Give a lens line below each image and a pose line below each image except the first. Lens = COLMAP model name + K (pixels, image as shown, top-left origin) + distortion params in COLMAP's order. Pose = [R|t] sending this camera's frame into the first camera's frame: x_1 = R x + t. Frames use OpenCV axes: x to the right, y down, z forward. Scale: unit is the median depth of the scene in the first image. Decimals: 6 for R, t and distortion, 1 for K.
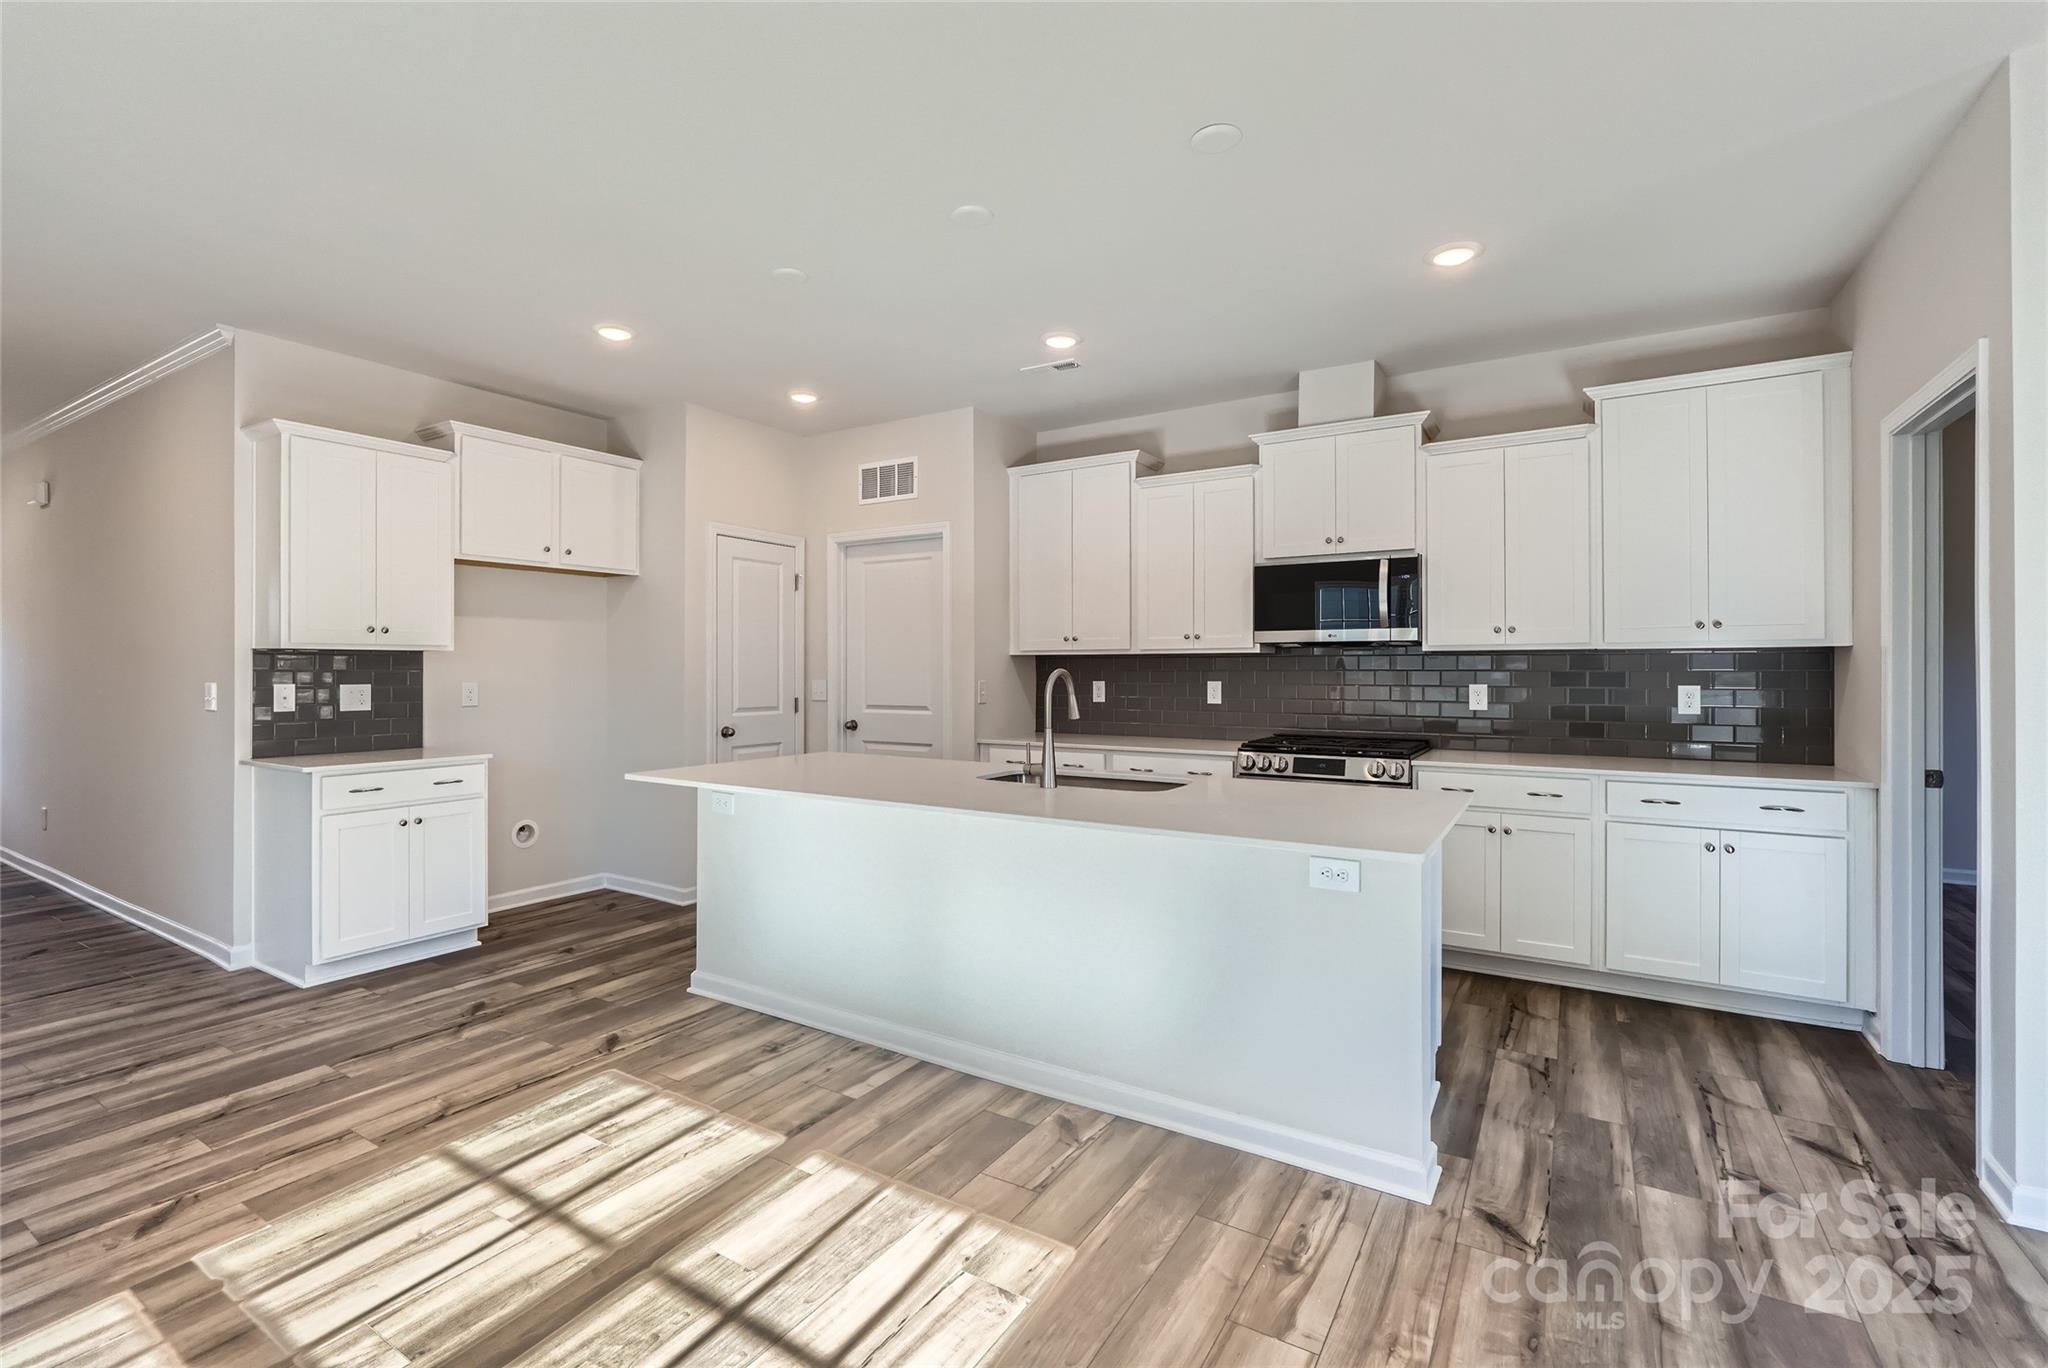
lens RADIAL K [[902.8, 0, 1022.3], [0, 902.8, 679.8], [0, 0, 1]] dist [-0.012164, 0.000124]
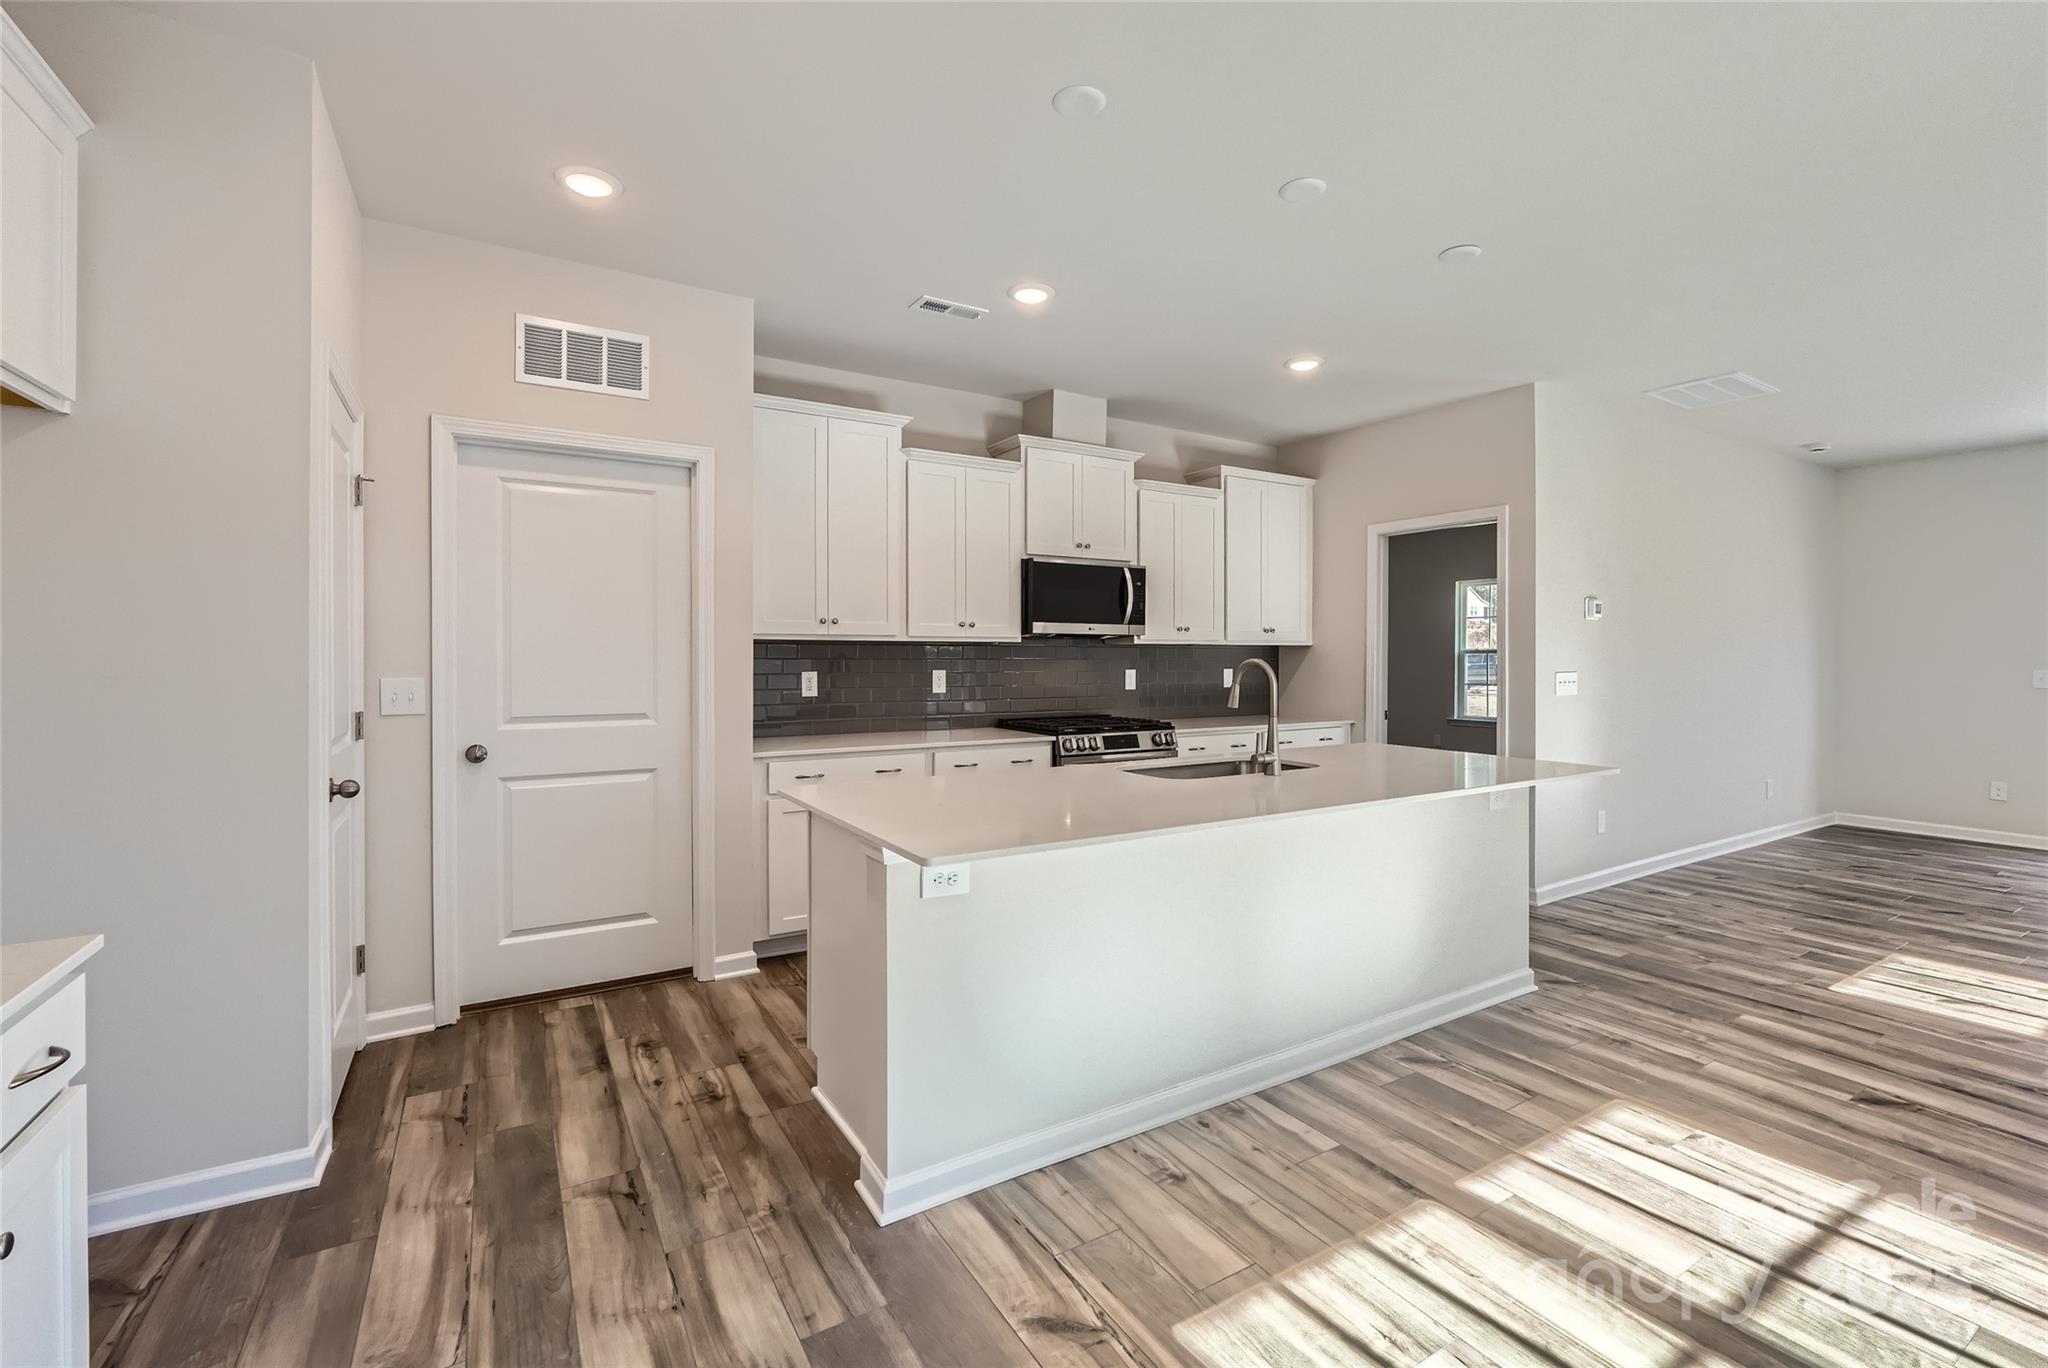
lens RADIAL K [[871.8, 0, 1024.0], [0, 871.8, 673.6], [0, 0, 1]] dist [-0.009145, -0.000381]
pose [[0.456408, -0.016257, 0.889622, -0.805278], [0.009903, 0.999864, 0.013191, -0.008675], [-0.889715, 0.002789, 0.456507, 0.660805]]
